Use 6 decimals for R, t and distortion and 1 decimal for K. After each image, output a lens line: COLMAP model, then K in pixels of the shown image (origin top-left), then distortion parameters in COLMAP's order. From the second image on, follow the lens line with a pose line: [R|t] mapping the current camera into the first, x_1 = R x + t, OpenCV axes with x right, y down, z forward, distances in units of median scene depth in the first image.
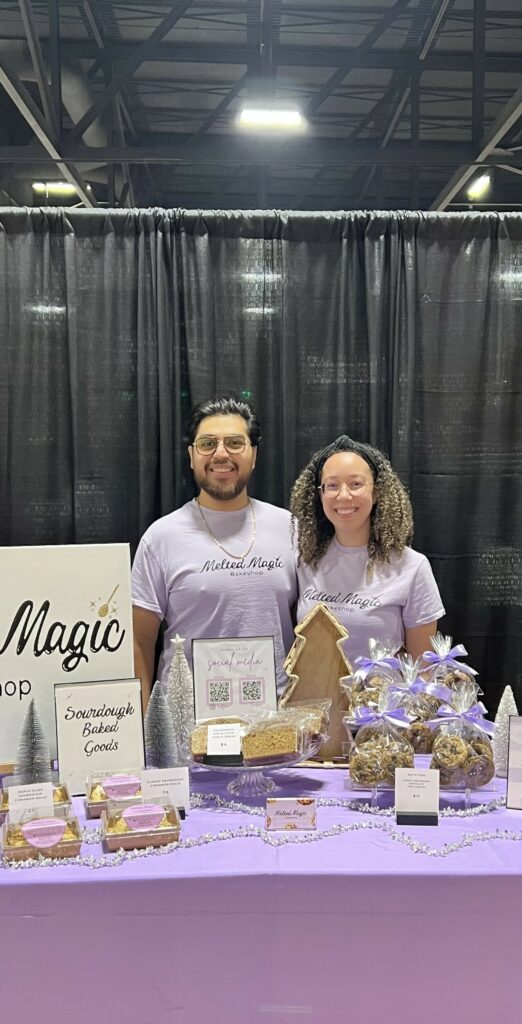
lens RADIAL K [[1171.2, 0, 261.0], [0, 1171.2, 512.0], [0, 0, 1]] dist [0.411737, -1.889917]
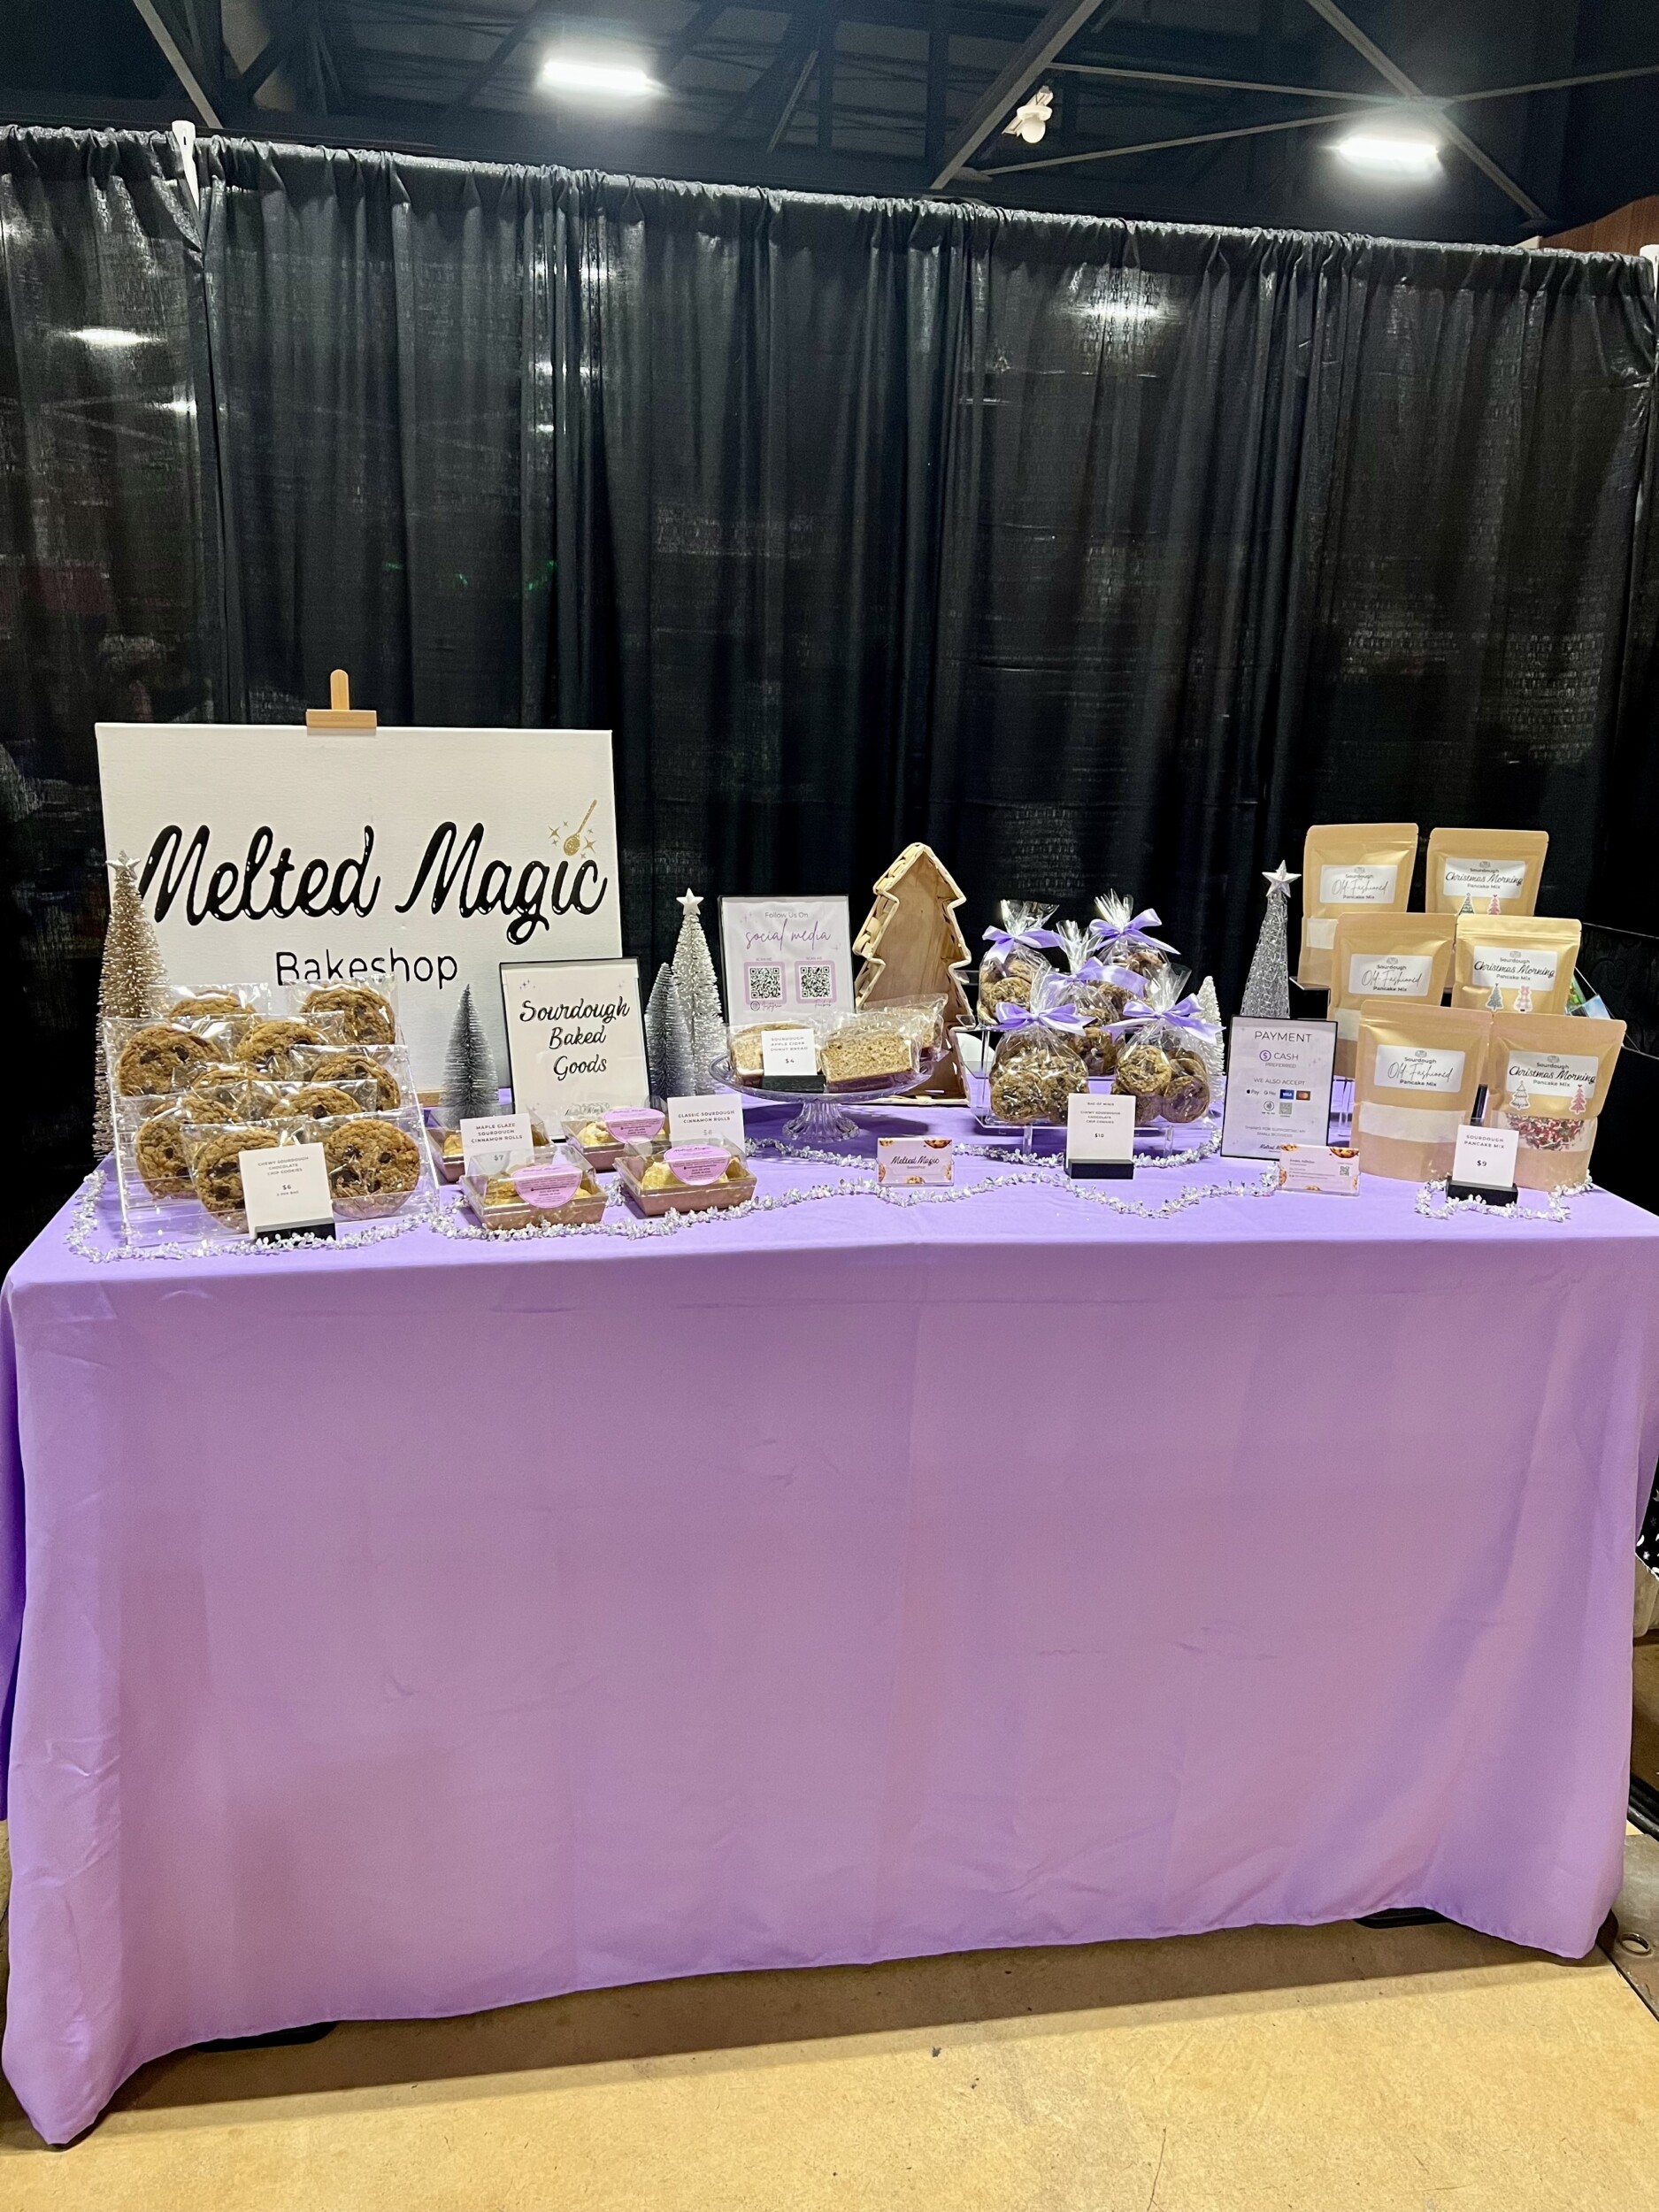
lens RADIAL K [[1859.4, 0, 829.5], [0, 1859.4, 1106.0], [0, 0, 1]] dist [0.034008, -0.001924]
pose [[0.989414, -0.001169, 0.145118, -0.141634], [-0.023907, 0.984993, 0.170930, 0.050012], [-0.143140, -0.172590, 0.974538, 0.048306]]
